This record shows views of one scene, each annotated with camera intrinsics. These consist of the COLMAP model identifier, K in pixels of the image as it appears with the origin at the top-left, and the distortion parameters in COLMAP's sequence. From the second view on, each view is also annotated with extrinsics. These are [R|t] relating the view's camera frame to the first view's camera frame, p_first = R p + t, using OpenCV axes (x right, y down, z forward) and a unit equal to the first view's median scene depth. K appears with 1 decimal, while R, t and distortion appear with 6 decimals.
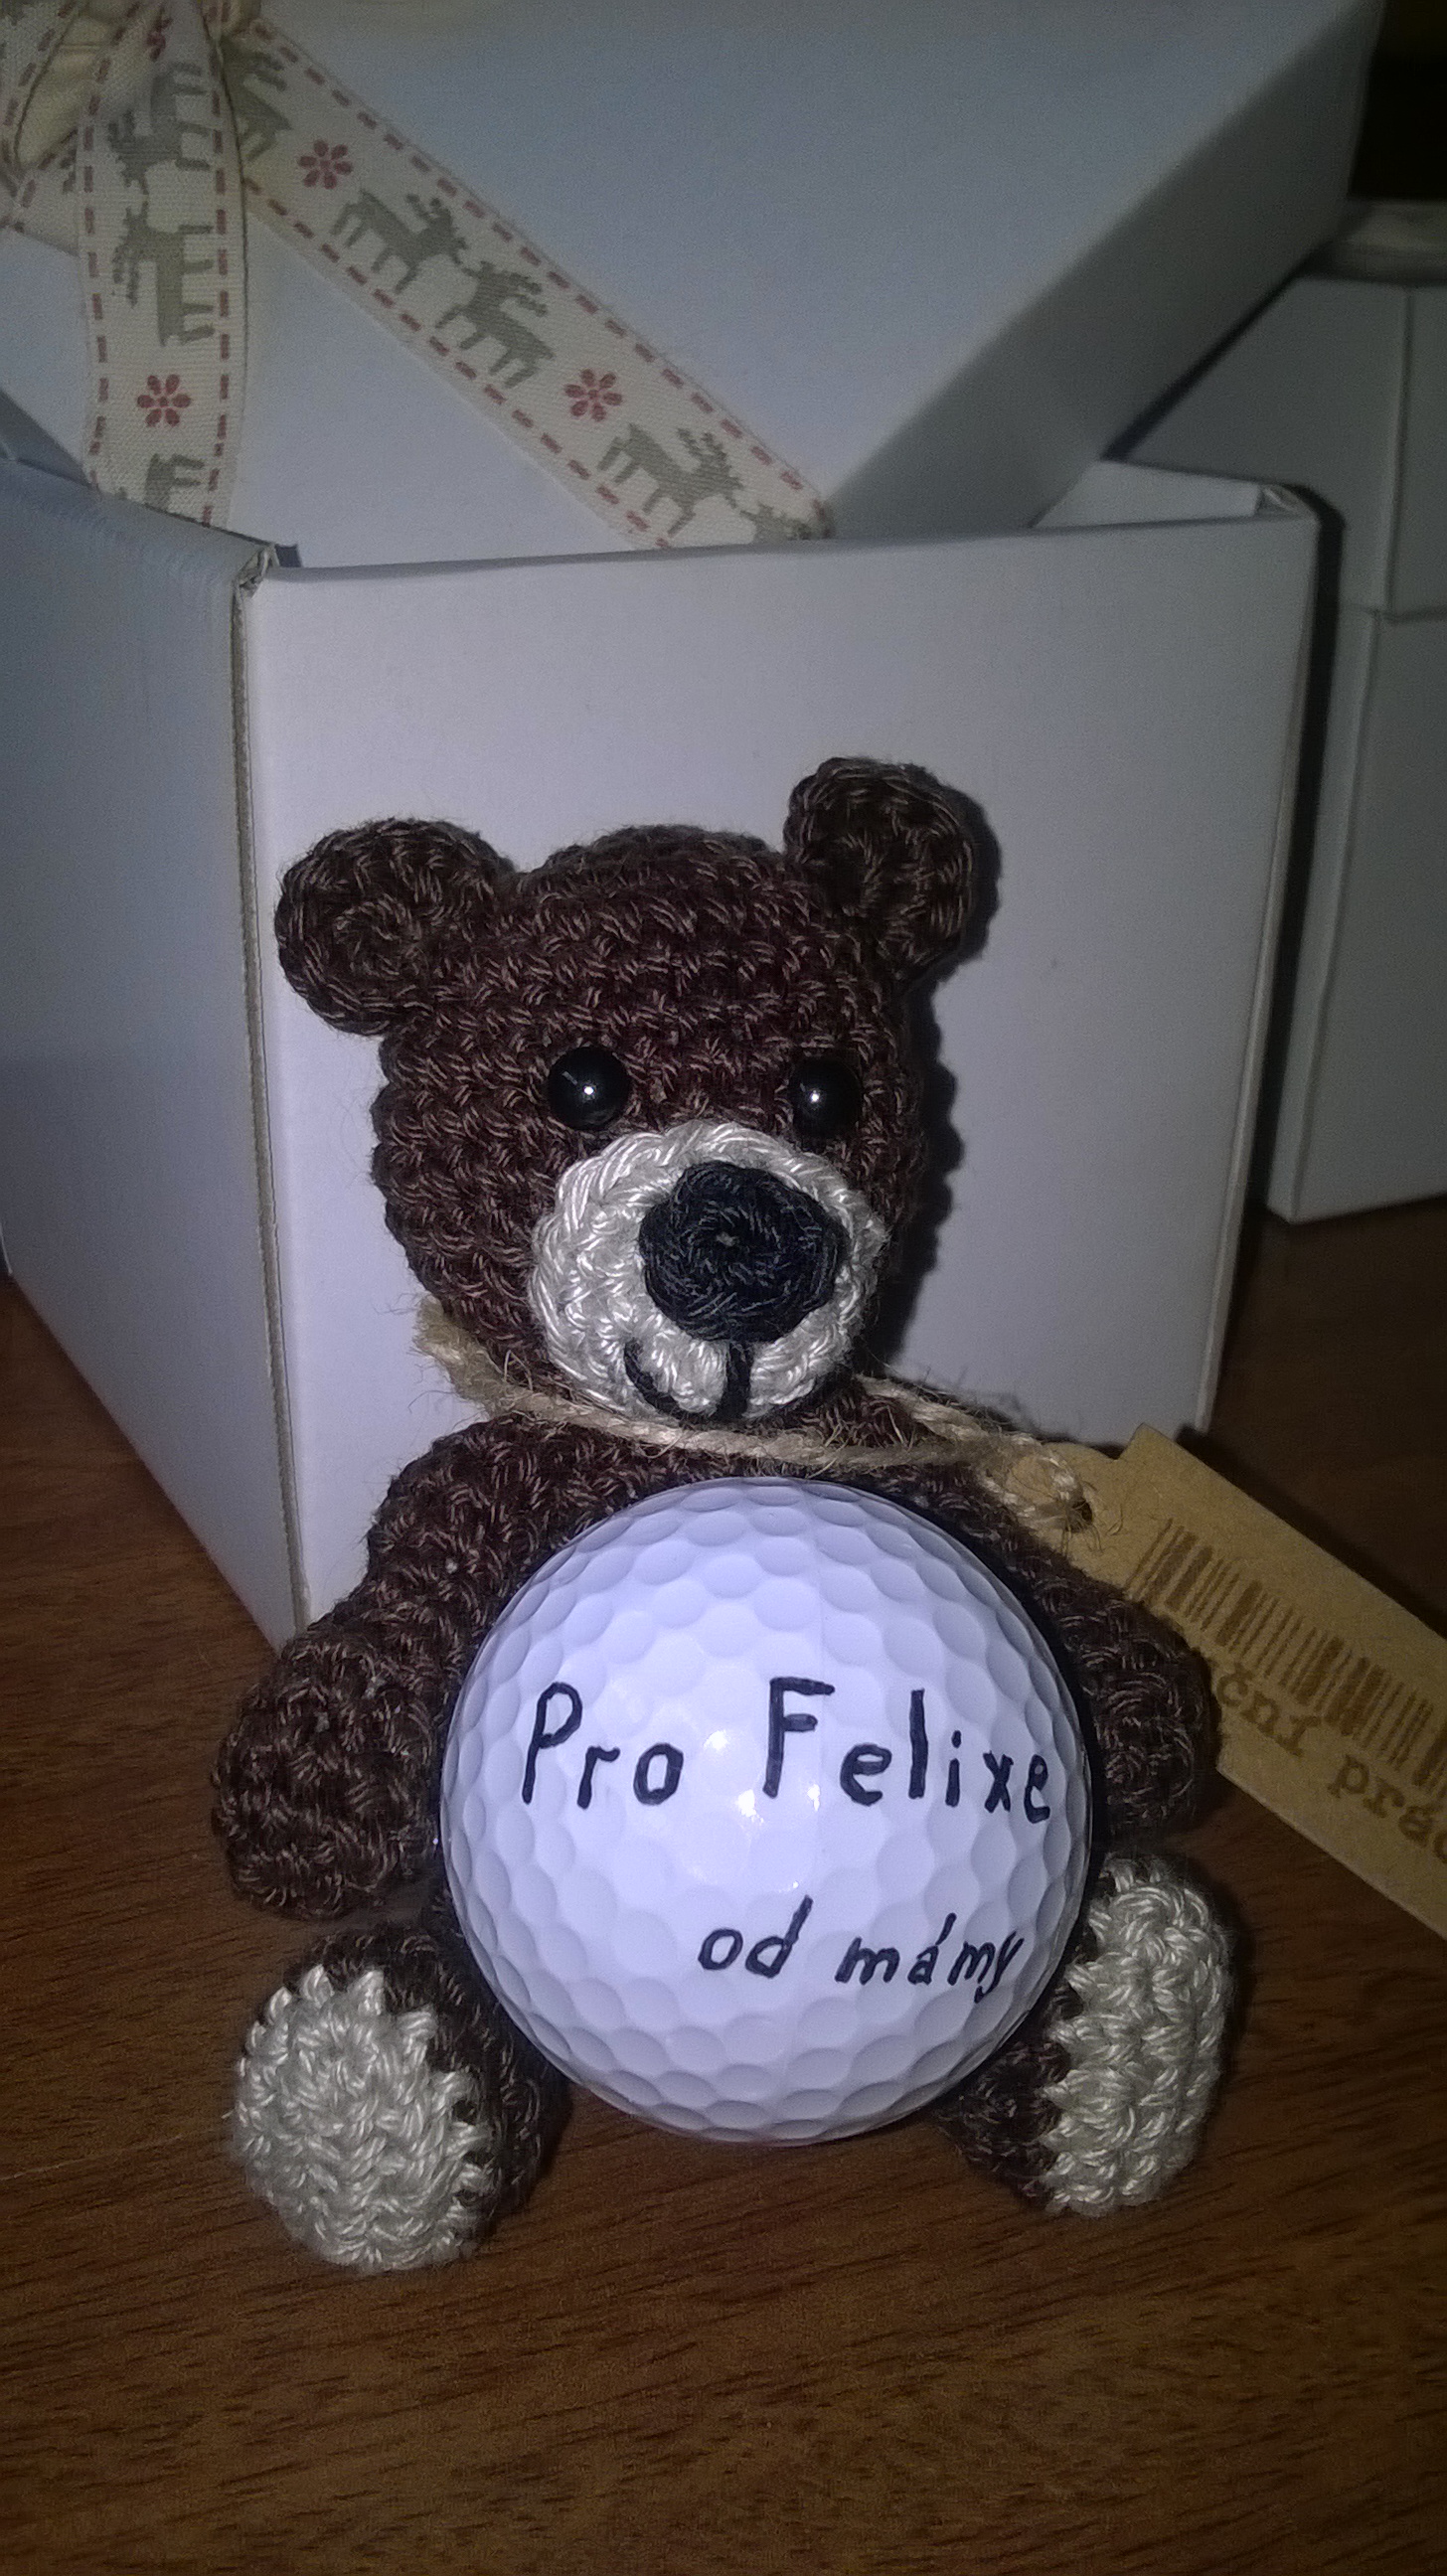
lens RADIAL K [[2364.0, 0, 723.5], [0, 2364.0, 1288.0], [0, 0, 1]] dist [0.061926, -0.267177]
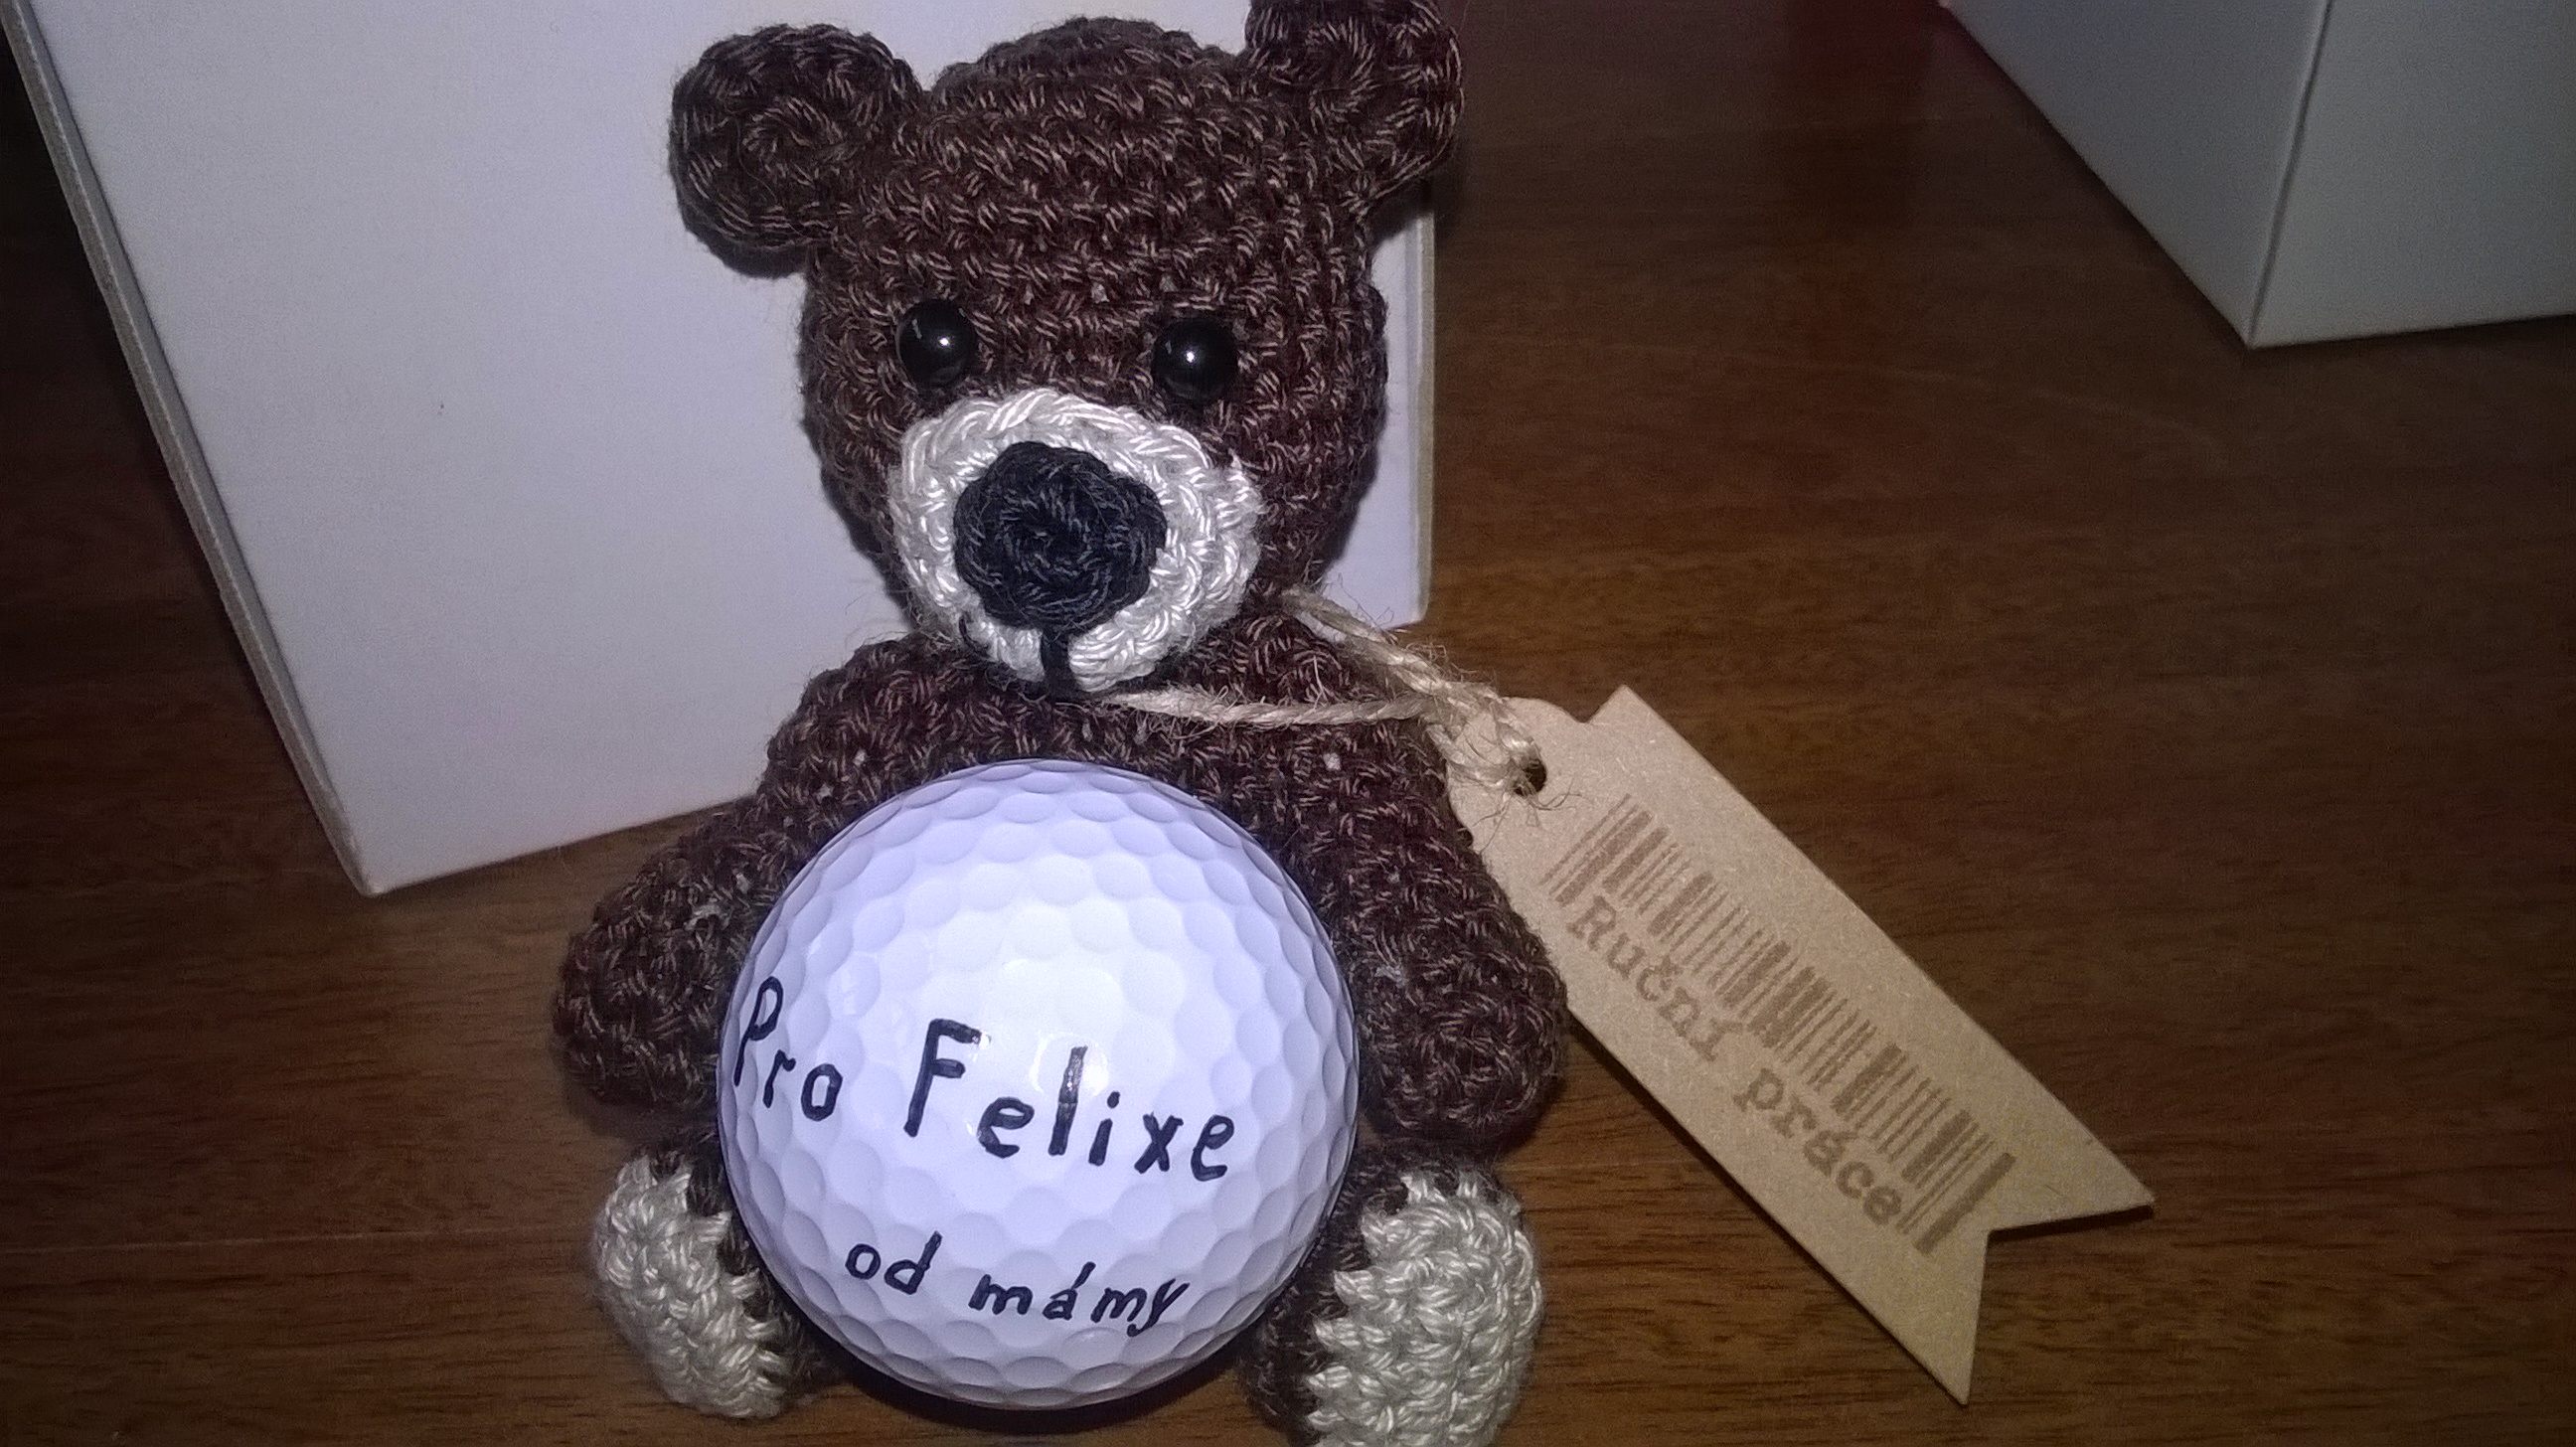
lens RADIAL K [[2364.0, 0, 1288.0], [0, 2364.0, 723.5], [0, 0, 1]] dist [0.061926, -0.267177]
pose [[0.958754, 0.123122, -0.256186, 0.403690], [-0.055334, 0.964919, 0.256650, -0.221969], [0.278798, -0.231889, 0.931933, 0.127001]]
